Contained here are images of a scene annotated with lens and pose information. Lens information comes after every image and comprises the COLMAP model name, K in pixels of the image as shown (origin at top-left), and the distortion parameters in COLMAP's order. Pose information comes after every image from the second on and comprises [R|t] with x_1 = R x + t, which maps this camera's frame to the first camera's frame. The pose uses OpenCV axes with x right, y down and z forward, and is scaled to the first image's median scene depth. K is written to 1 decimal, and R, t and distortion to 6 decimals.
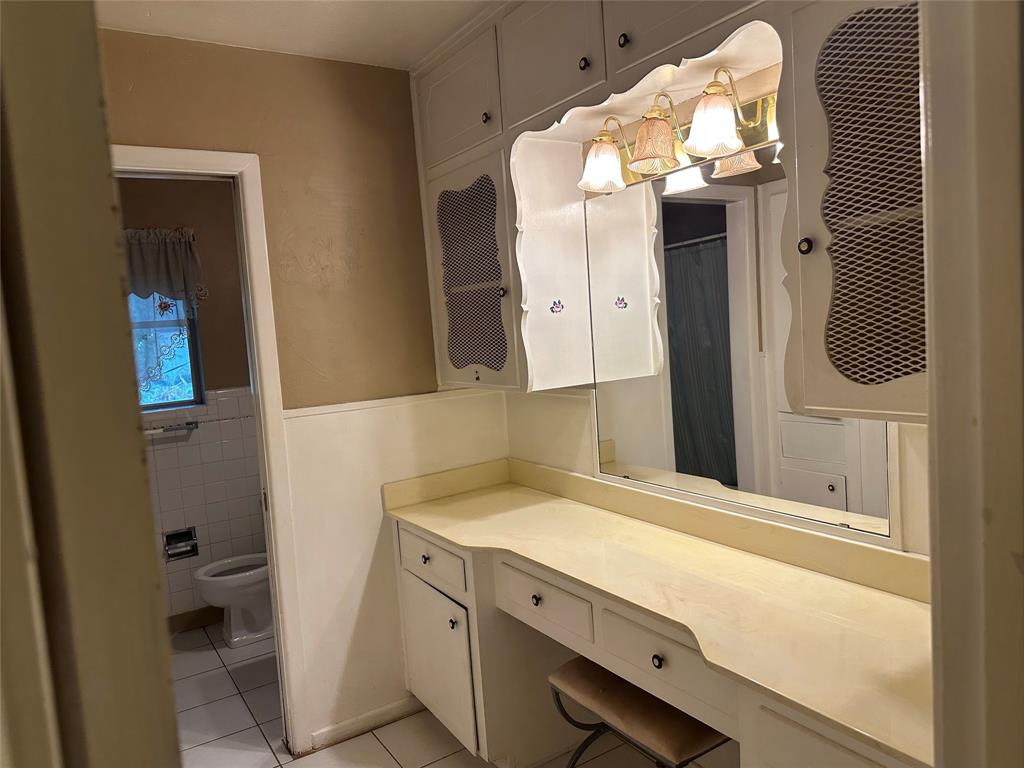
lens RADIAL K [[709.4, 0, 514.6], [0, 709.4, 388.8], [0, 0, 1]] dist [0.067853, -0.078358]
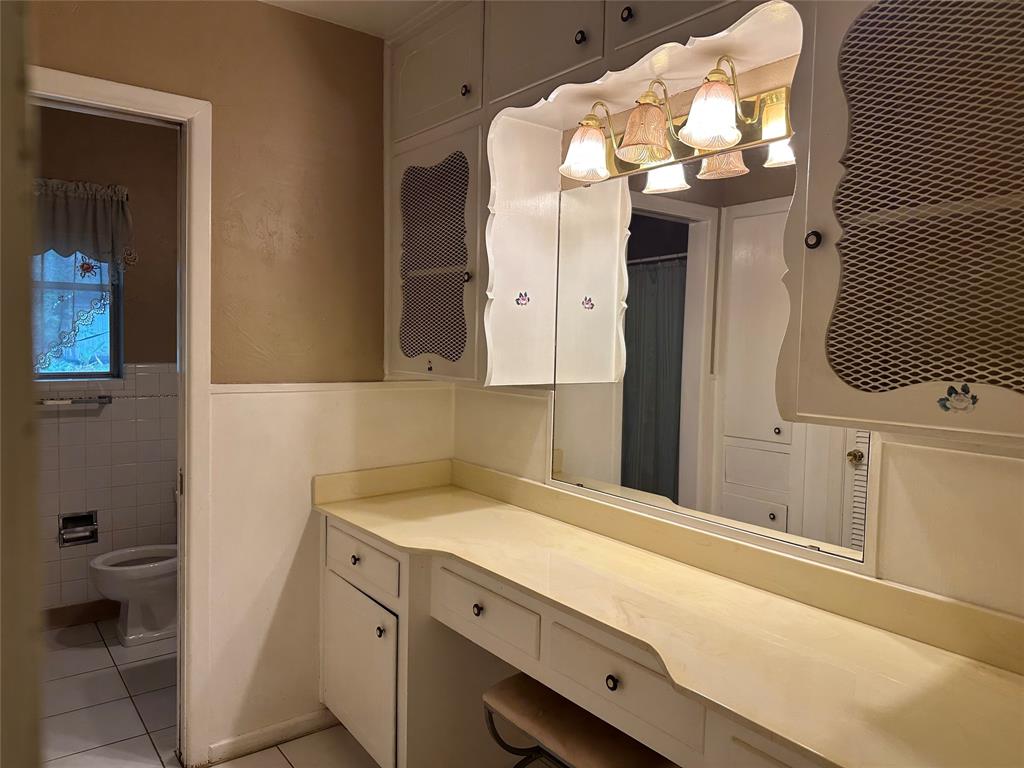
lens RADIAL K [[709.4, 0, 509.3], [0, 709.4, 386.7], [0, 0, 1]] dist [0.067853, -0.078358]
pose [[0.992504, 0.086886, 0.085949, -0.027796], [-0.084540, 0.995951, -0.030577, 0.029527], [-0.088257, 0.023082, 0.995830, 0.062991]]
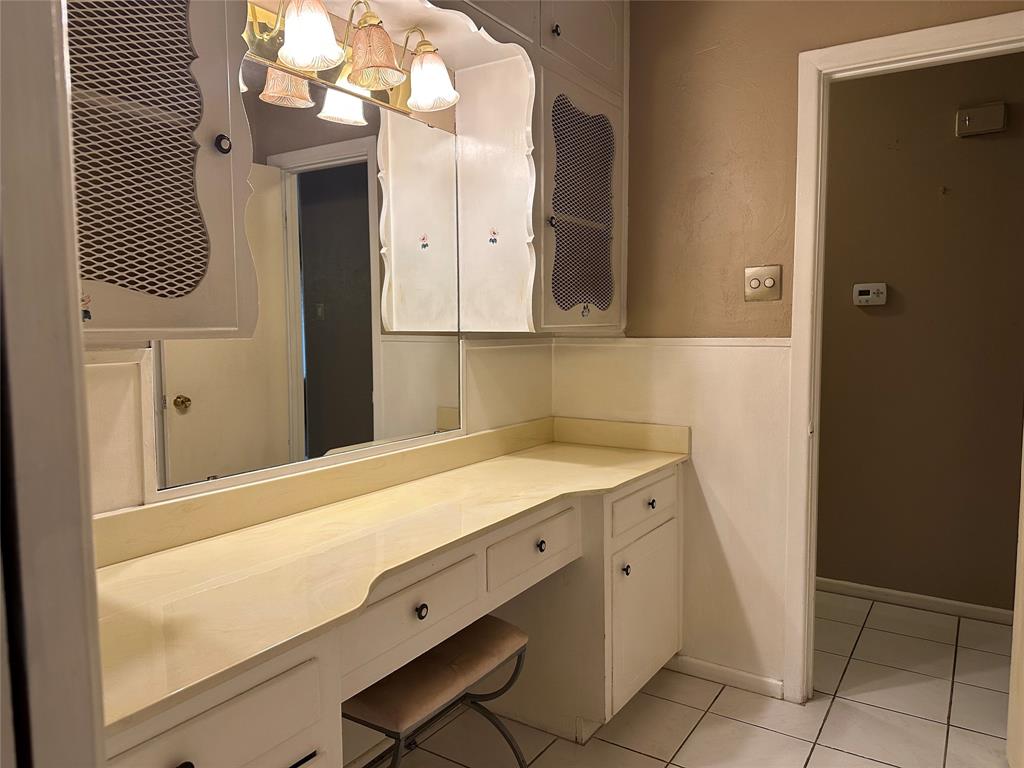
lens RADIAL K [[709.4, 0, 513.8], [0, 709.4, 381.2], [0, 0, 1]] dist [0.067853, -0.078358]
pose [[-0.413076, 0.002172, 0.910694, -0.558171], [0.121640, 0.991168, 0.052810, 0.031789], [-0.902536, 0.132591, -0.409693, 0.986491]]
